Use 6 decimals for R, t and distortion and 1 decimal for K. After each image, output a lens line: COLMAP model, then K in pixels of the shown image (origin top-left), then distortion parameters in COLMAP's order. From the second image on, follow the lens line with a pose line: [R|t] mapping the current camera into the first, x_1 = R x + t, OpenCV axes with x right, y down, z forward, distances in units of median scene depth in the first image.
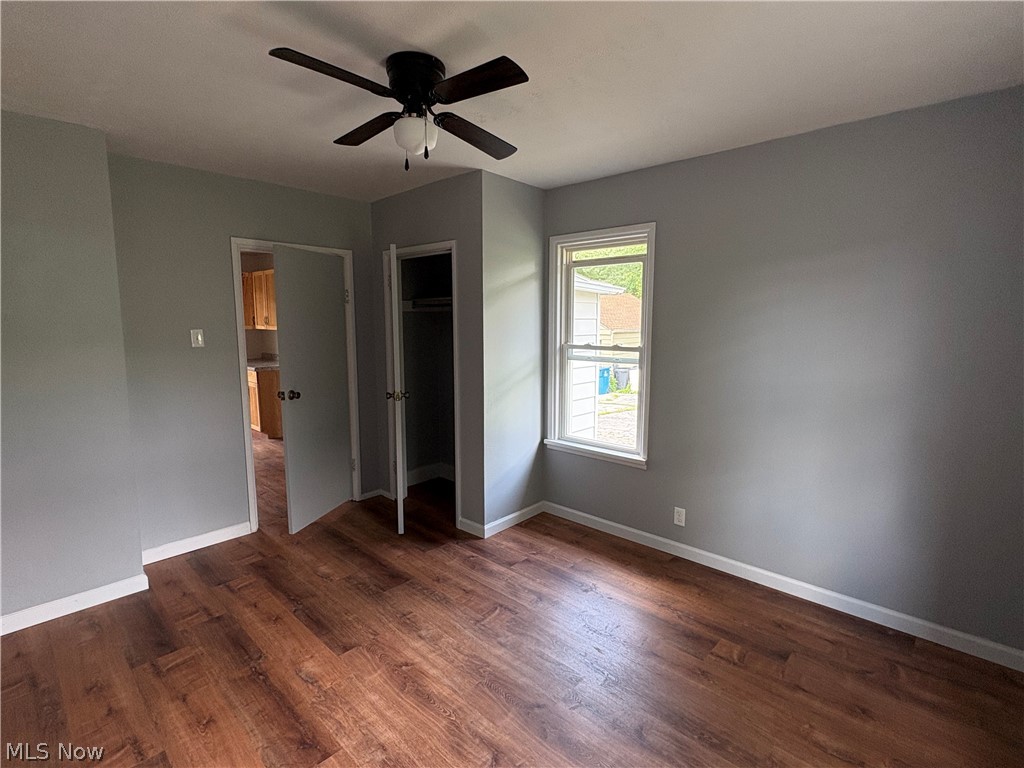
lens RADIAL K [[493.3, 0, 510.9], [0, 493.3, 381.5], [0, 0, 1]] dist [-0.006060, 0.000991]
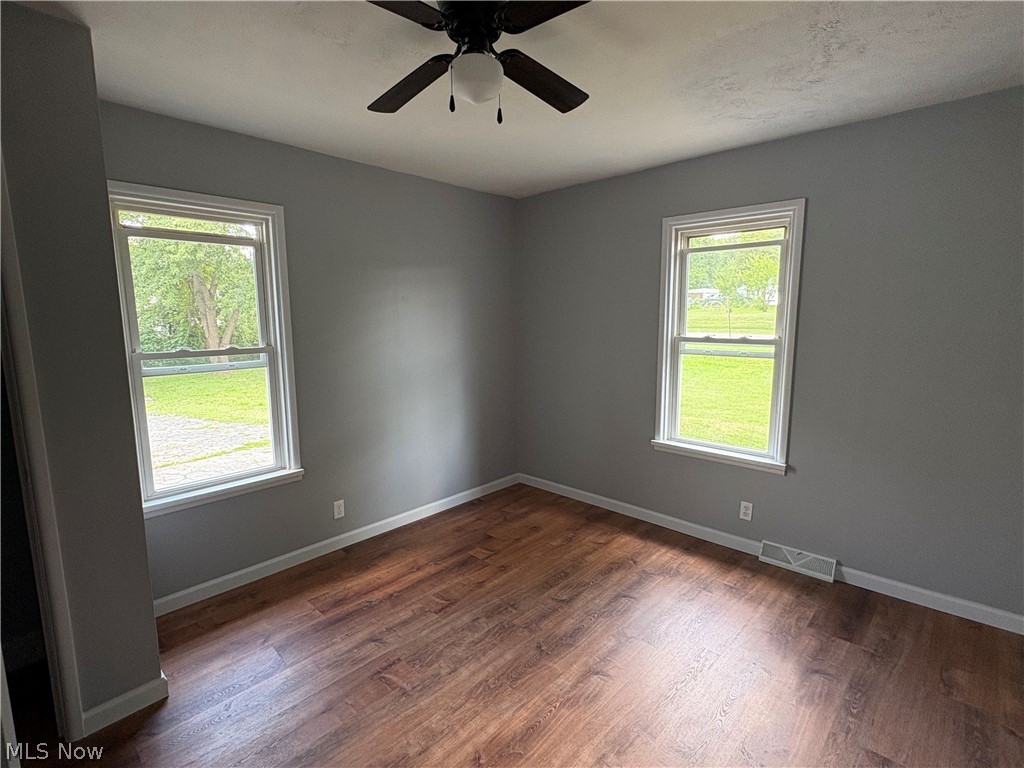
lens RADIAL K [[493.3, 0, 510.9], [0, 493.3, 381.5], [0, 0, 1]] dist [-0.006060, 0.000991]
pose [[0.007928, -0.136749, 0.990574, -0.885004], [0.131378, 0.982161, 0.134536, -0.104847], [-0.991301, 0.129074, 0.025752, 0.838979]]
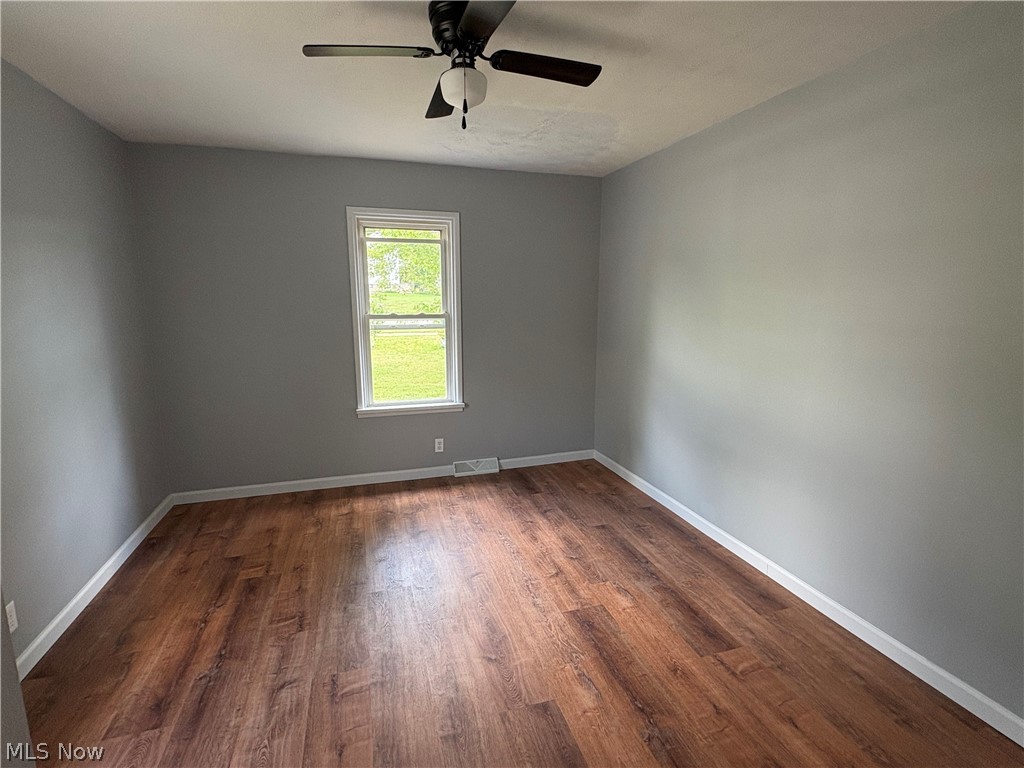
lens RADIAL K [[493.3, 0, 510.9], [0, 493.3, 381.5], [0, 0, 1]] dist [-0.006060, 0.000991]
pose [[-0.871209, -0.083252, 0.483802, -0.649756], [0.061025, 0.959505, 0.275002, -0.187543], [-0.487105, 0.269108, -0.830849, 1.596521]]
